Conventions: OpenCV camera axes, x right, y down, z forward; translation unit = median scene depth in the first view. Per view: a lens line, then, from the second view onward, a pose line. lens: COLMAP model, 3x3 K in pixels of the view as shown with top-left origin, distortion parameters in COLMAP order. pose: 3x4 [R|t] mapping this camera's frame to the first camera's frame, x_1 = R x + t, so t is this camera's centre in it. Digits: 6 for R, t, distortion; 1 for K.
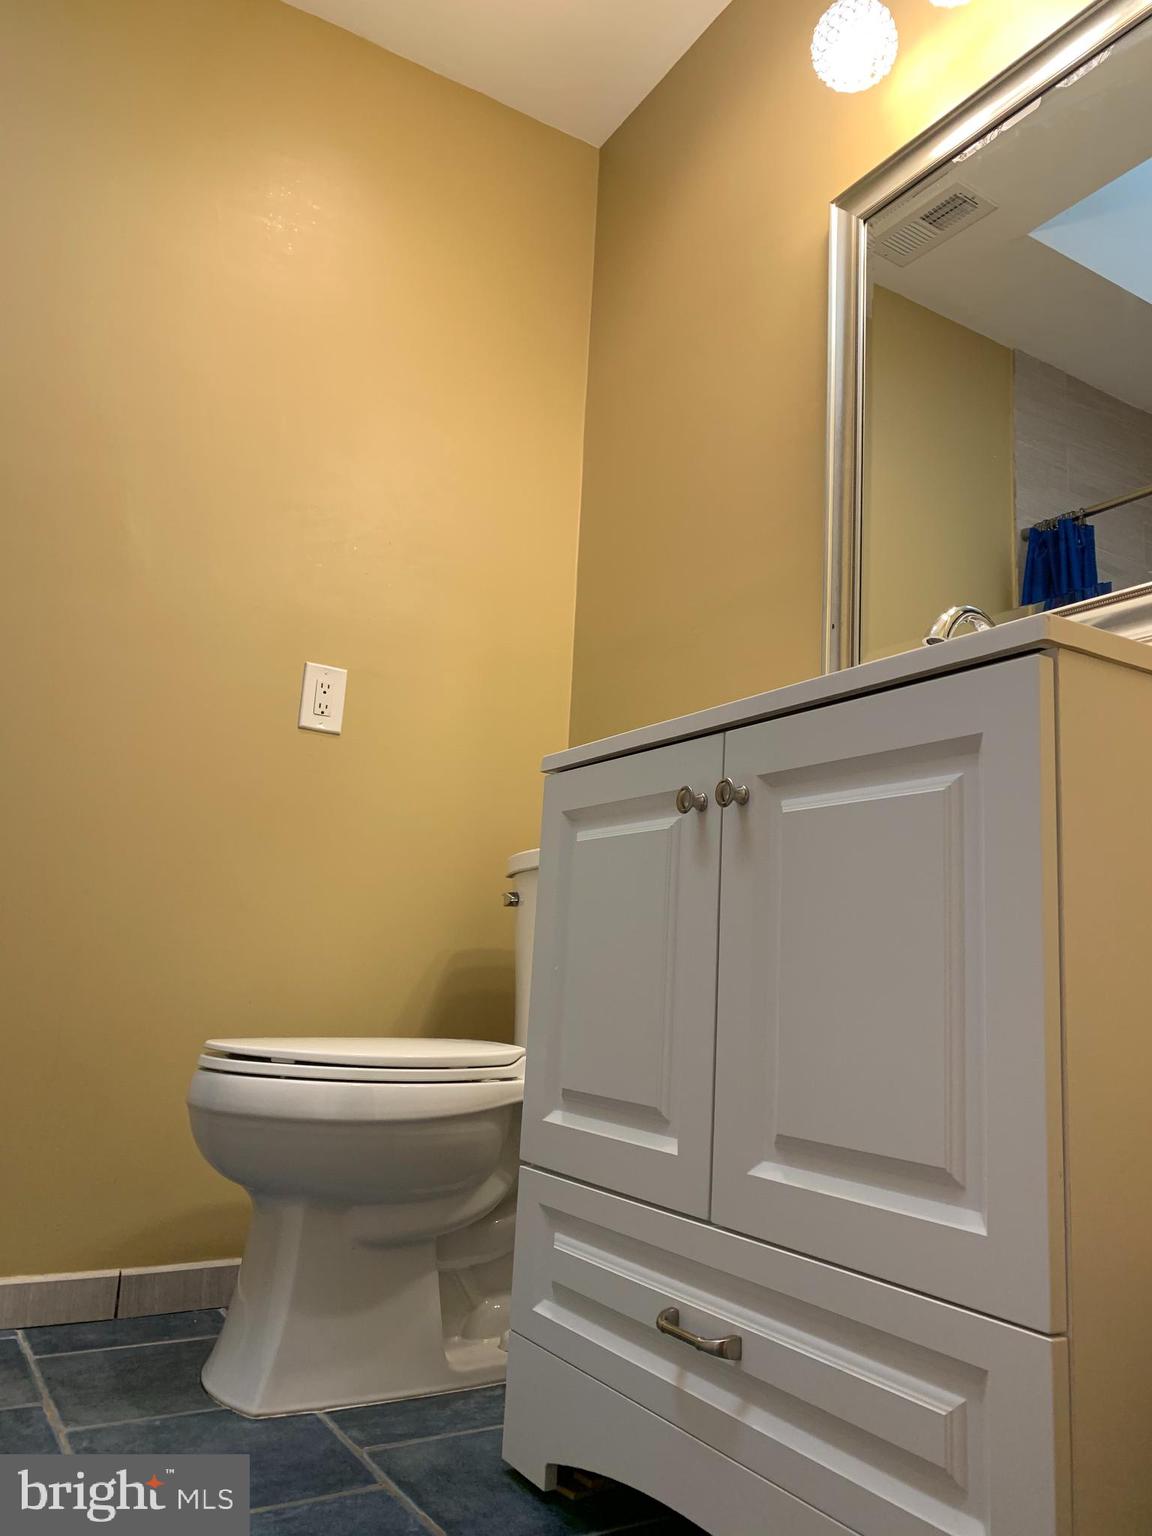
lens RADIAL K [[1174.8, 0, 586.3], [0, 1174.8, 771.7], [0, 0, 1]] dist [0.035777, -0.041603]
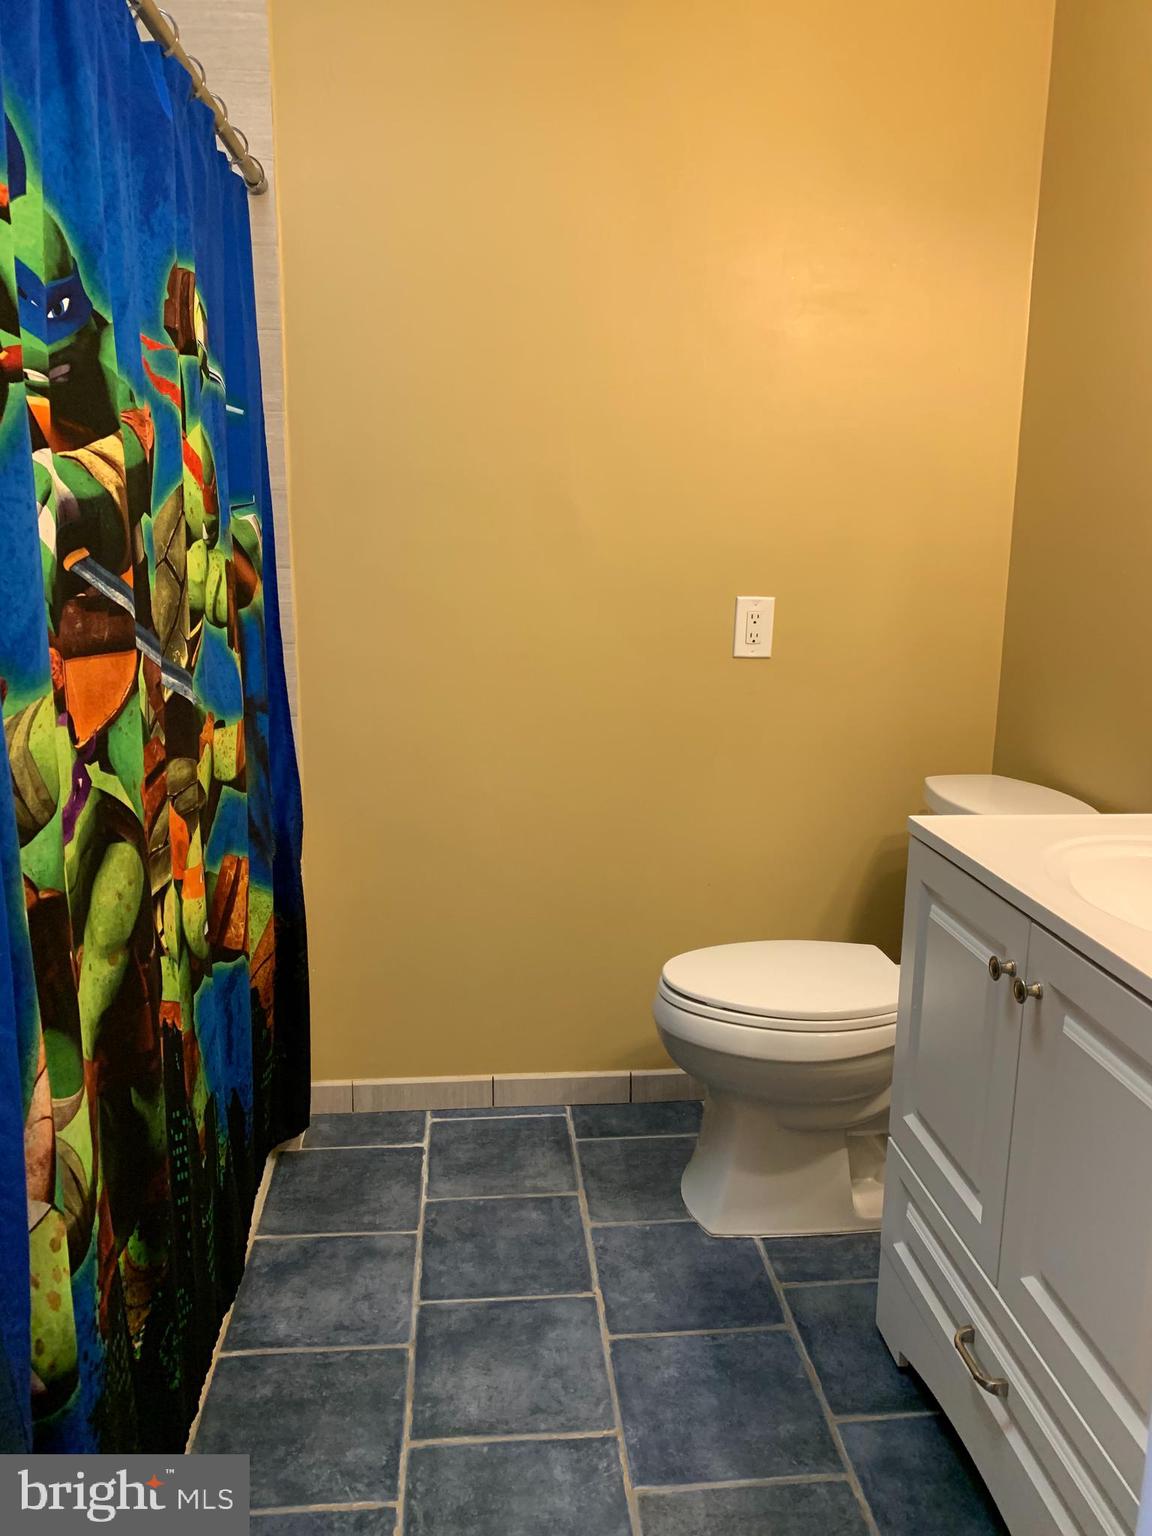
lens RADIAL K [[1174.8, 0, 569.4], [0, 1174.8, 763.8], [0, 0, 1]] dist [0.035777, -0.041603]
pose [[0.895233, 0.040606, -0.443745, 0.165672], [0.116446, 0.939916, 0.320933, -0.440018], [0.430115, -0.338982, 0.836715, -0.072919]]
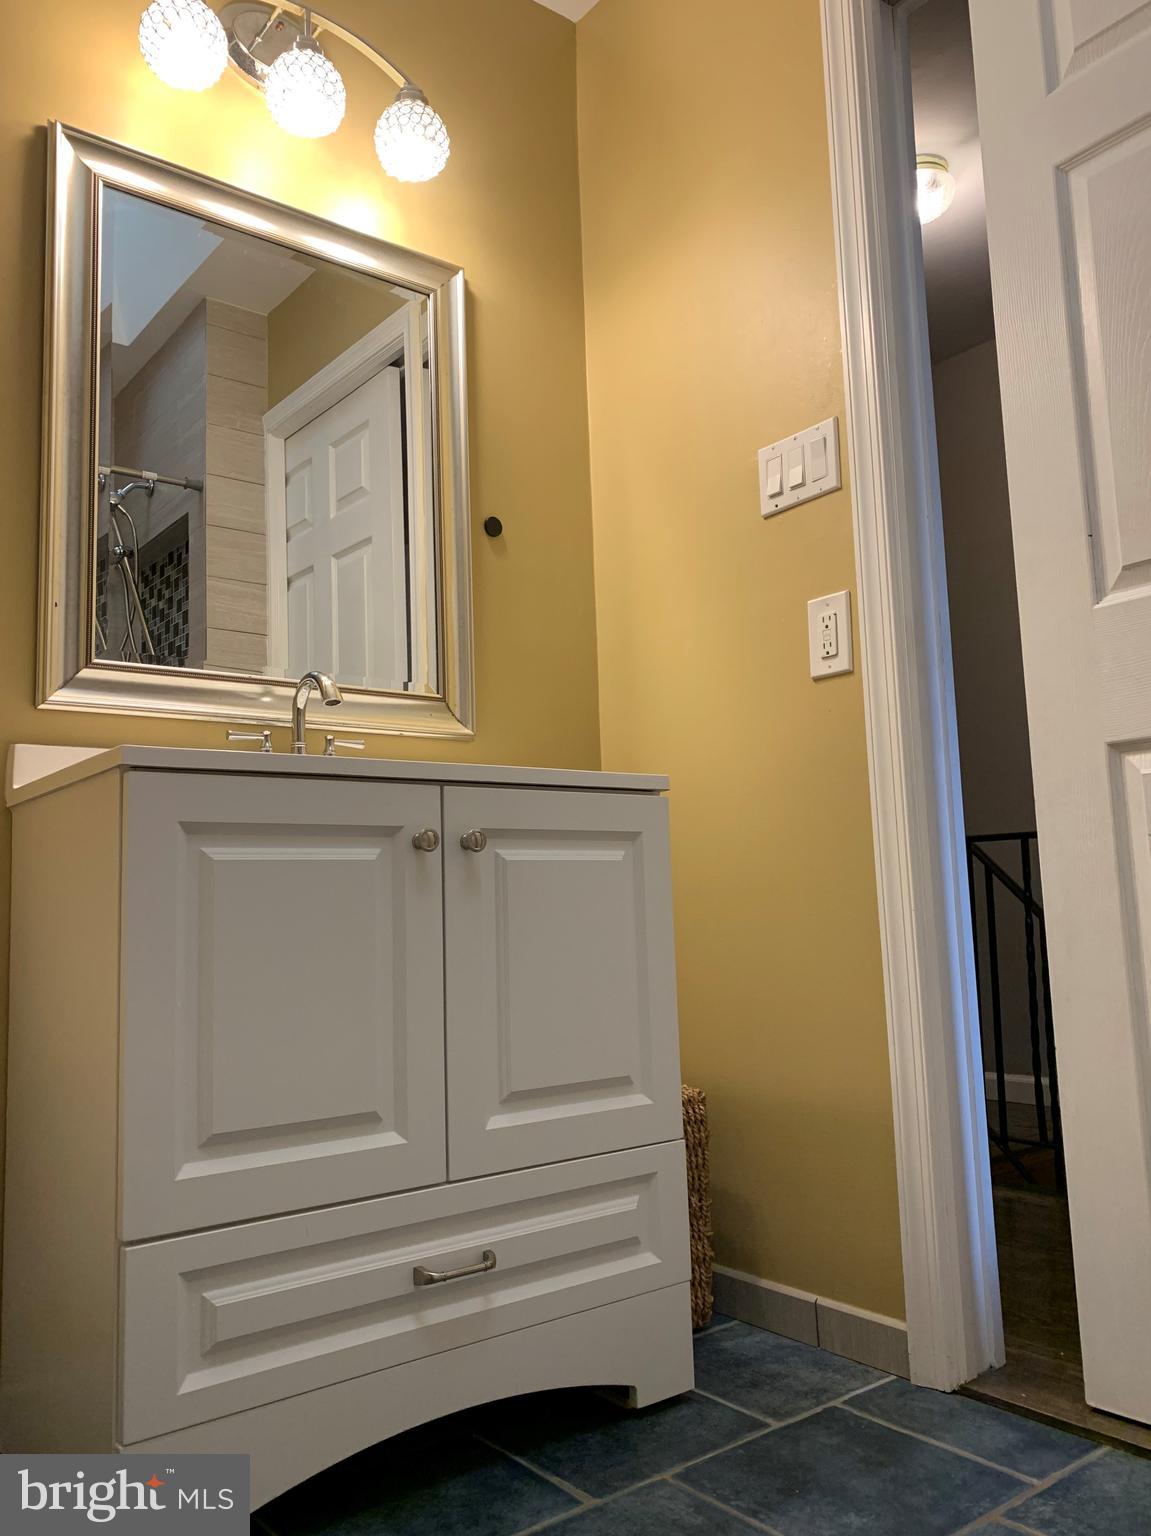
lens RADIAL K [[1174.8, 0, 563.9], [0, 1174.8, 767.1], [0, 0, 1]] dist [0.035777, -0.041603]
pose [[-0.090844, 0.070123, 0.993393, -1.565471], [-0.151840, 0.984880, -0.083408, 0.041964], [-0.984222, -0.158414, -0.078822, 1.377871]]
